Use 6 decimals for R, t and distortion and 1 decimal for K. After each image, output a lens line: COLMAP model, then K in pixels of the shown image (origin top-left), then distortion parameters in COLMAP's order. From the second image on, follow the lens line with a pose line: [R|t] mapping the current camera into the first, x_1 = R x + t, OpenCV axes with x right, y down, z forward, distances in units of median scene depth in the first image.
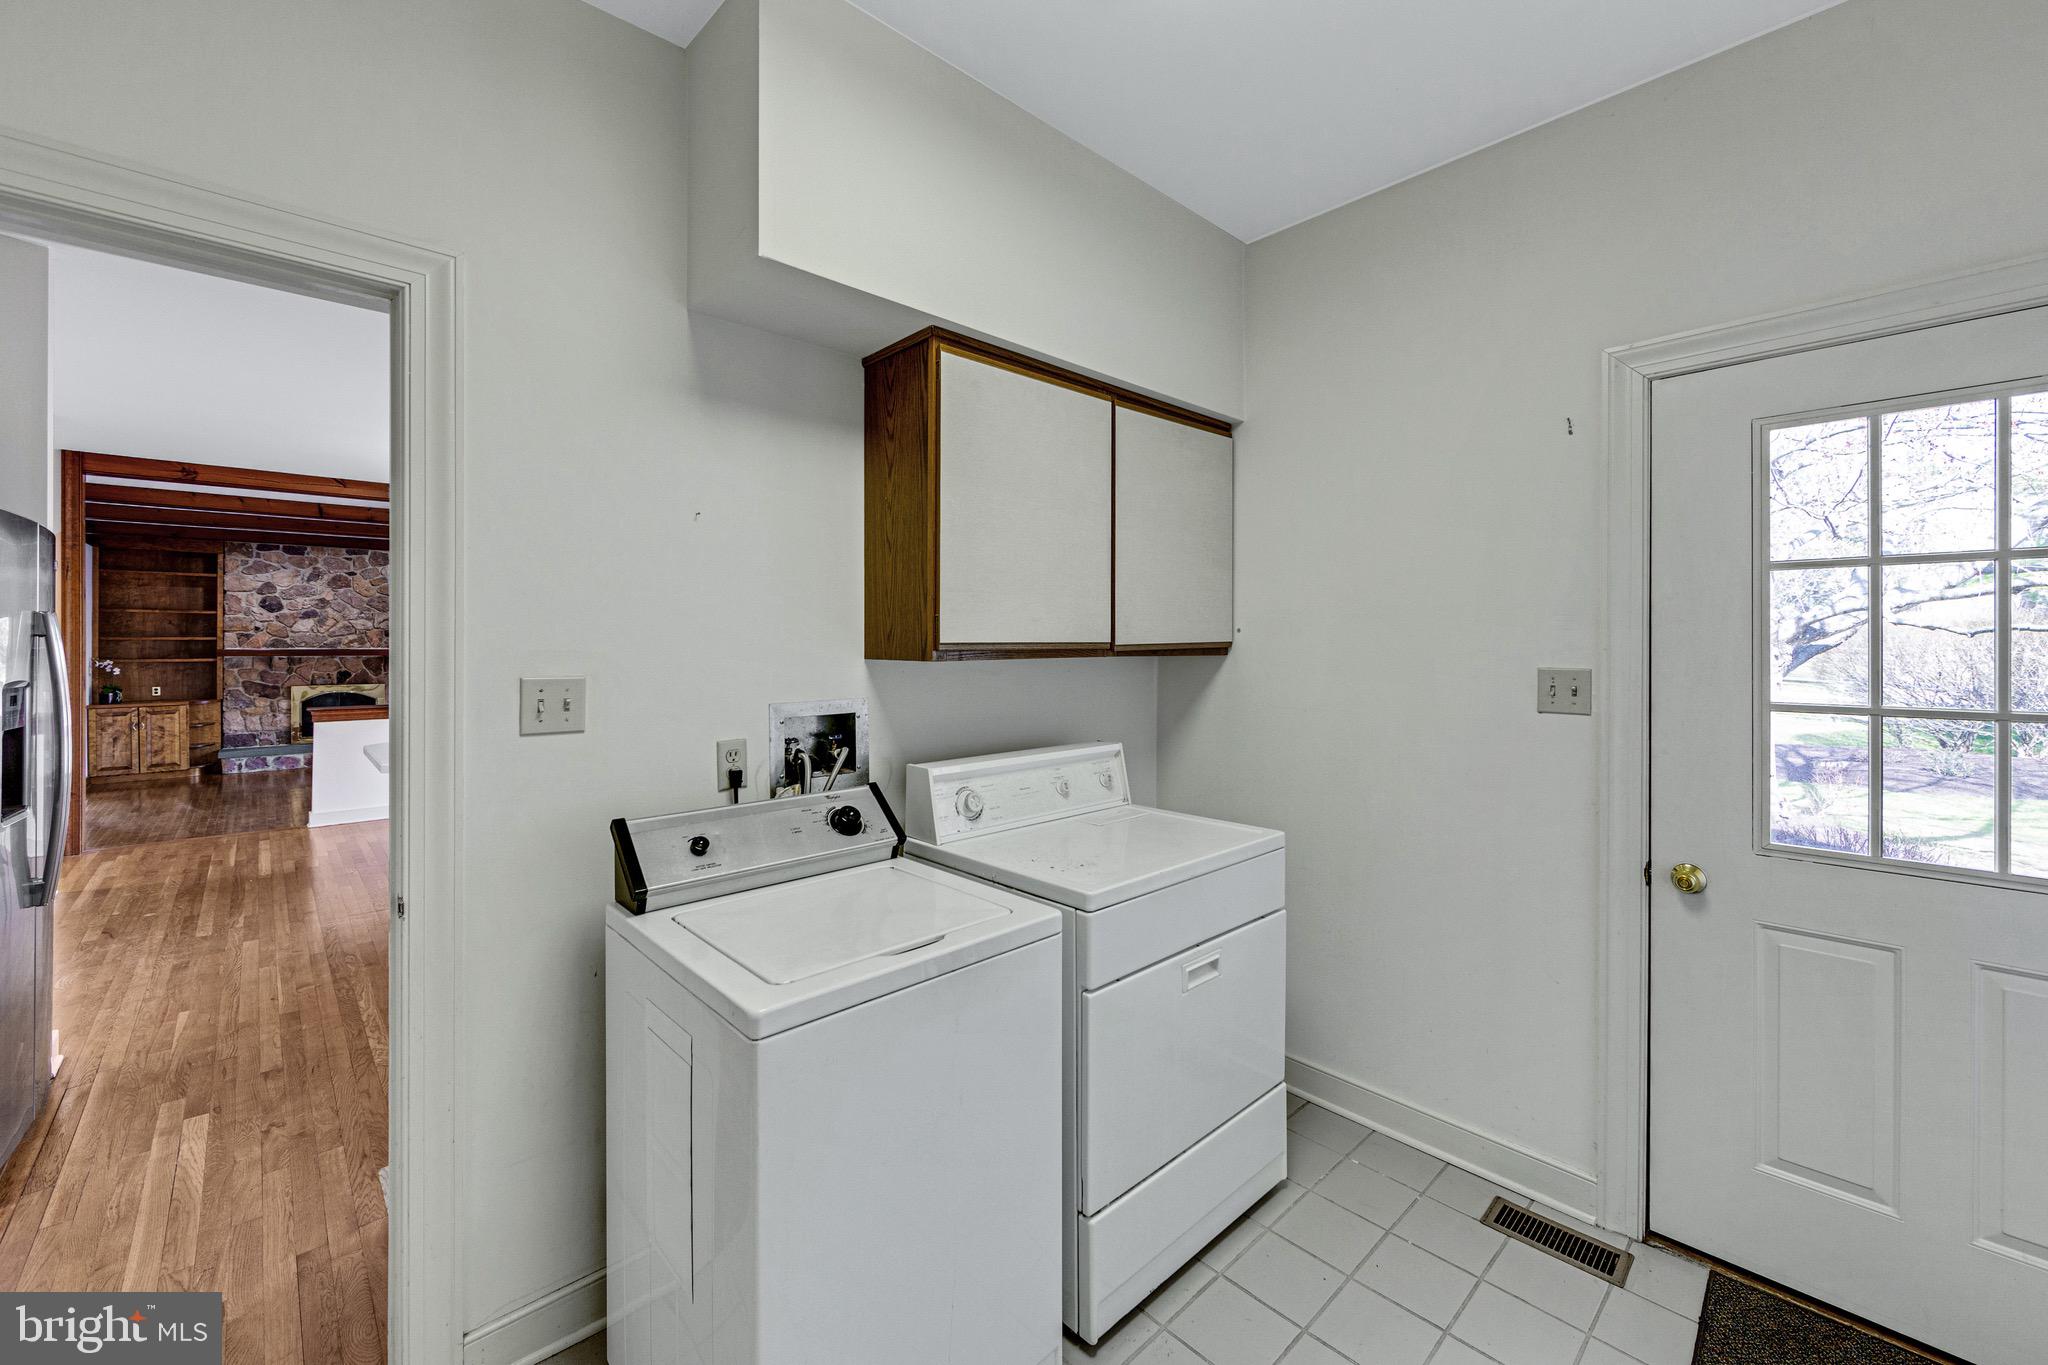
lens RADIAL K [[809.8, 0, 1014.1], [0, 809.8, 644.5], [0, 0, 1]] dist [0.003591, 0.000045]
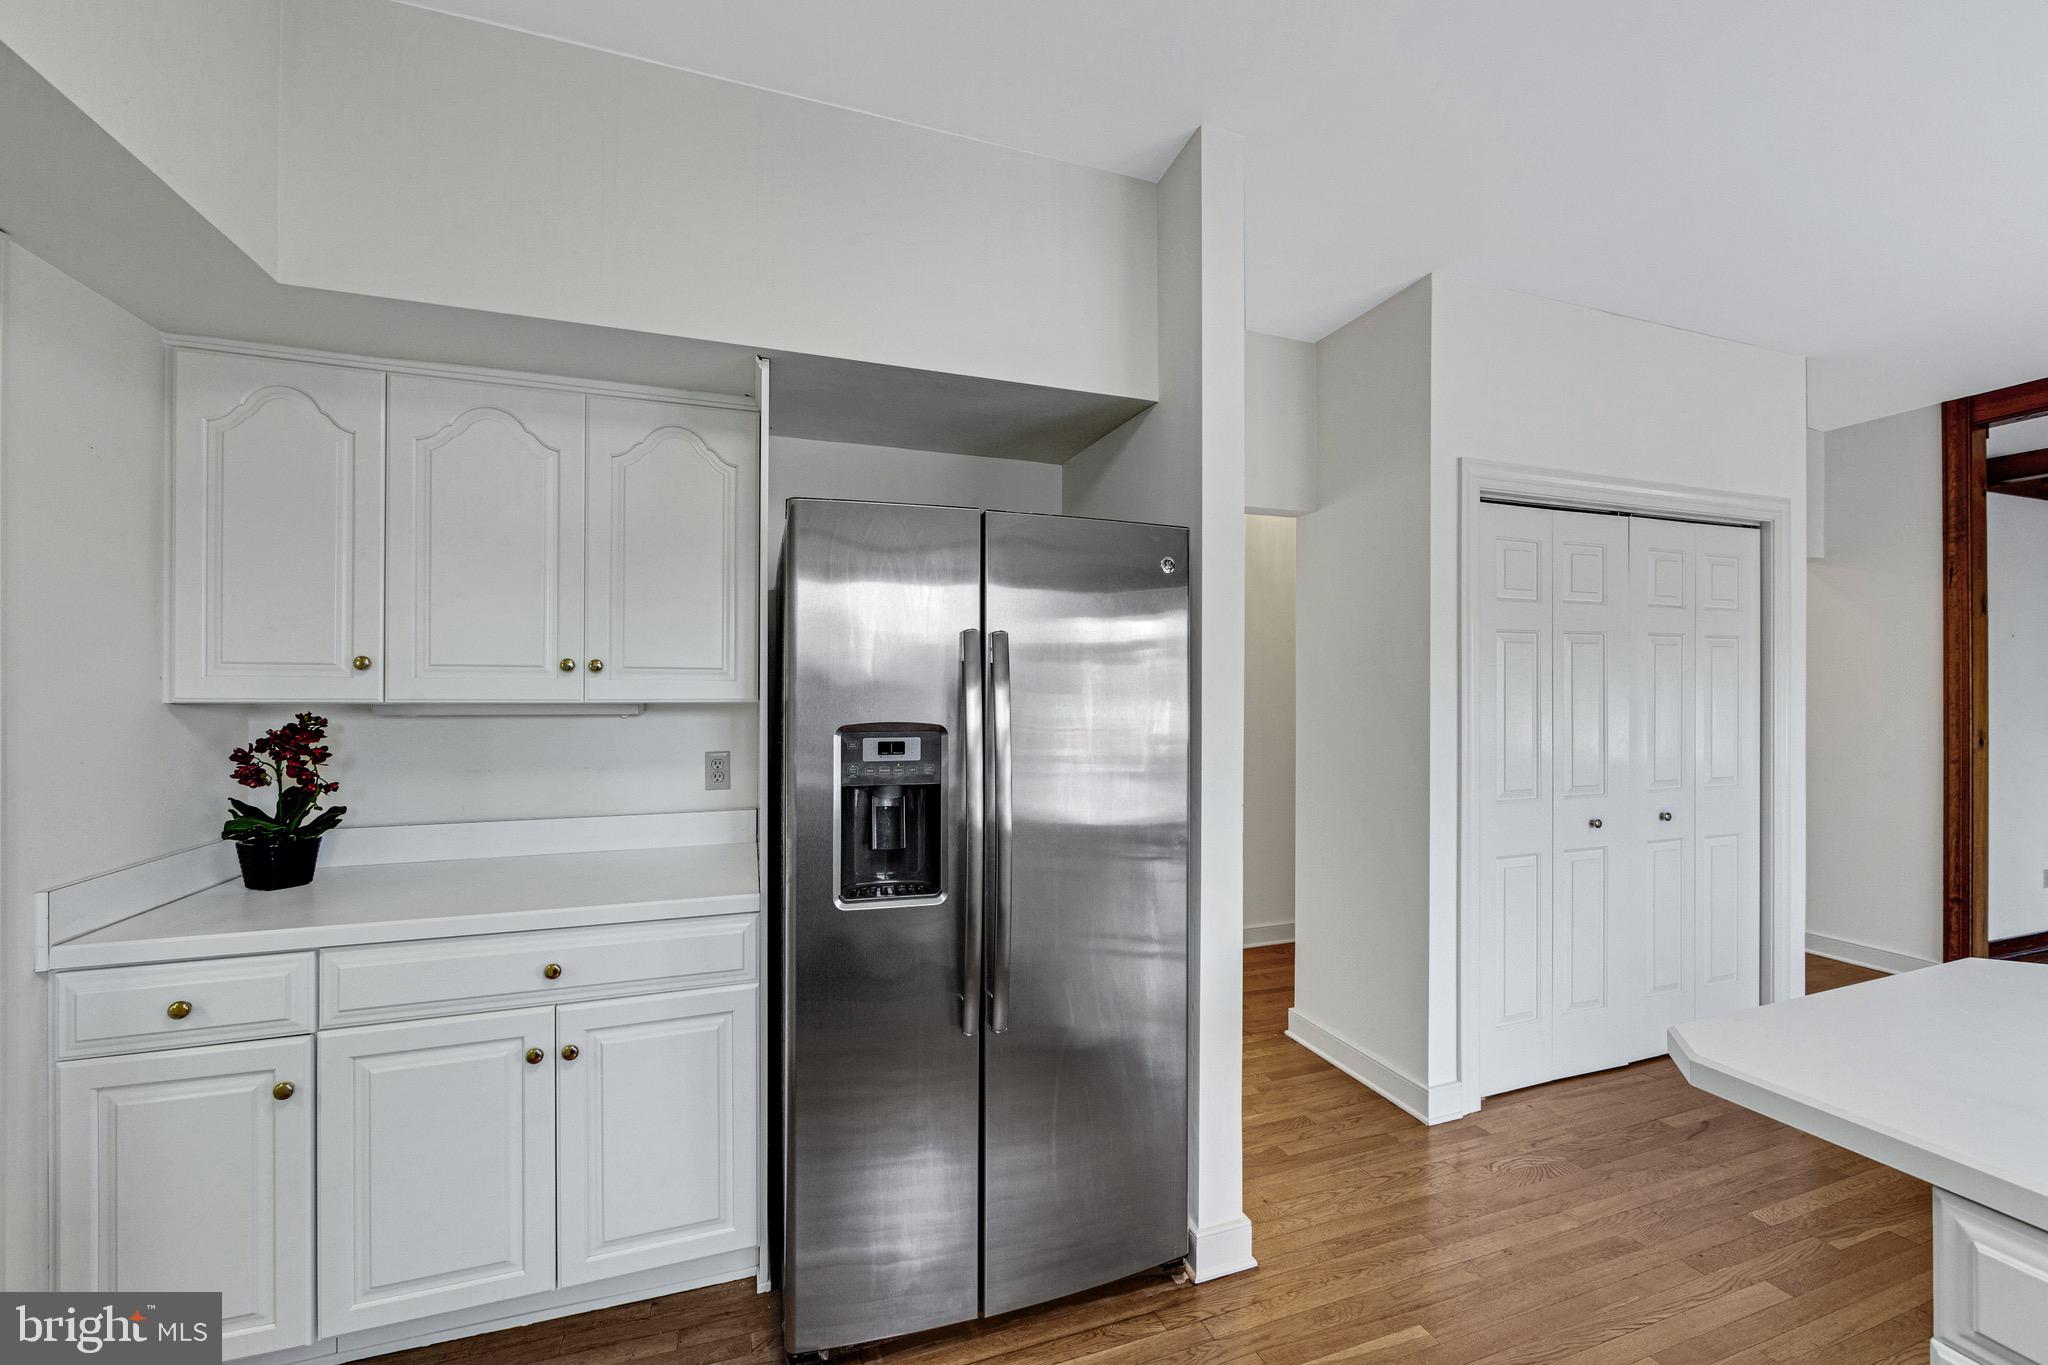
lens RADIAL K [[809.8, 0, 1023.3], [0, 809.8, 687.1], [0, 0, 1]] dist [0.003591, 0.000045]
pose [[-0.392250, -0.002516, -0.919855, -0.598923], [-0.000924, 0.999997, -0.002341, 0.014743], [0.919858, -0.000069, -0.392251, 1.462036]]
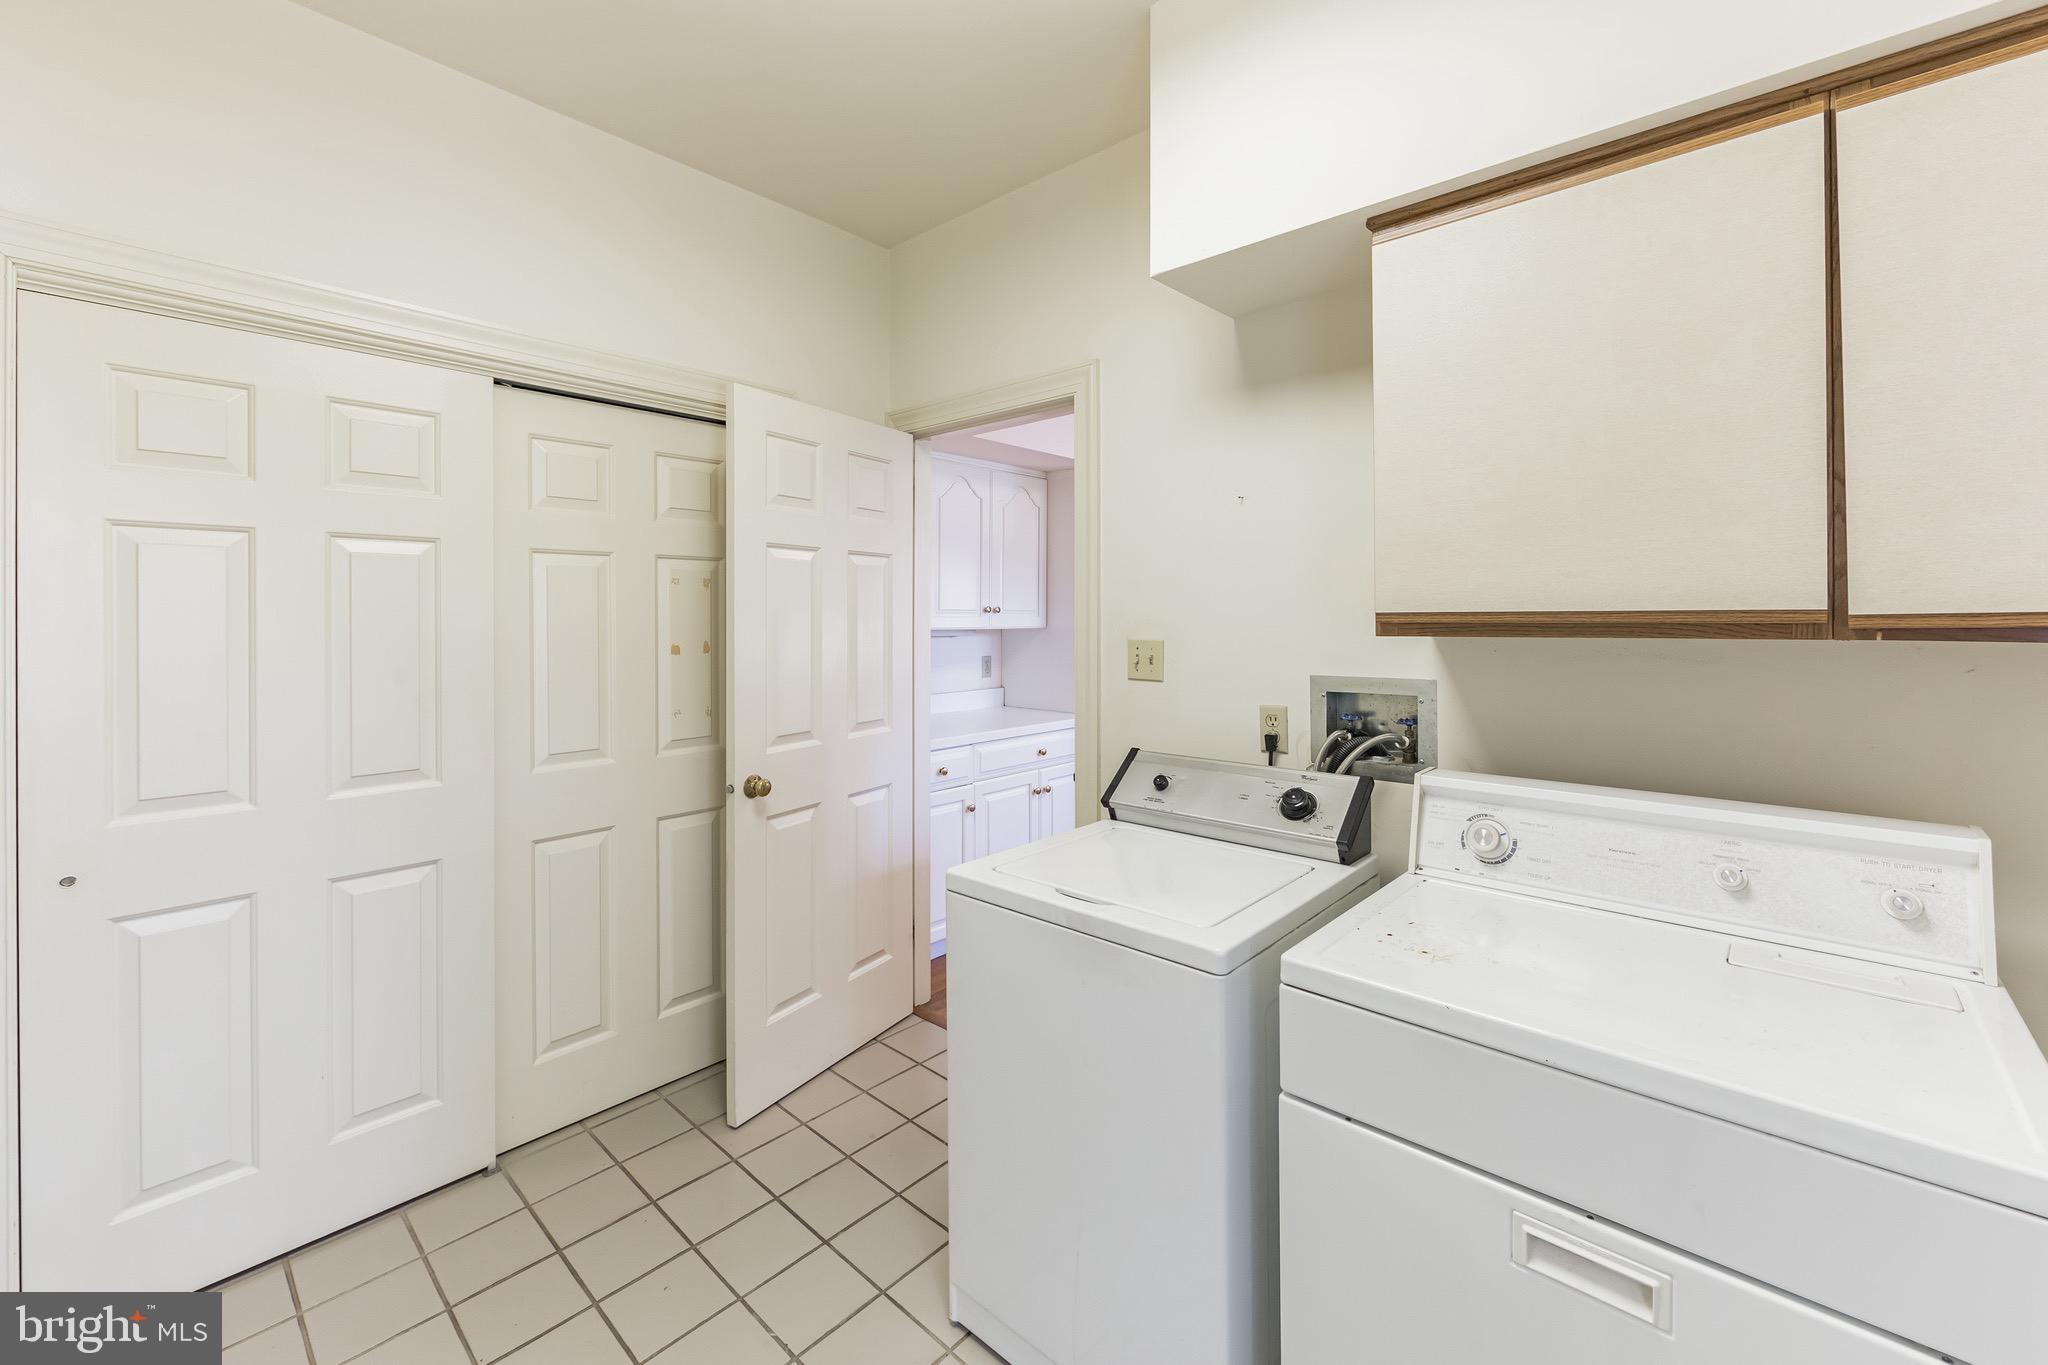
lens RADIAL K [[828.2, 0, 1052.2], [0, 828.2, 610.3], [0, 0, 1]] dist [0.000375, -0.000062]
pose [[0.099946, -0.004439, -0.994983, 0.628649], [0.004208, 0.999983, -0.004039, -0.002156], [0.994984, -0.003783, 0.099963, 0.553836]]
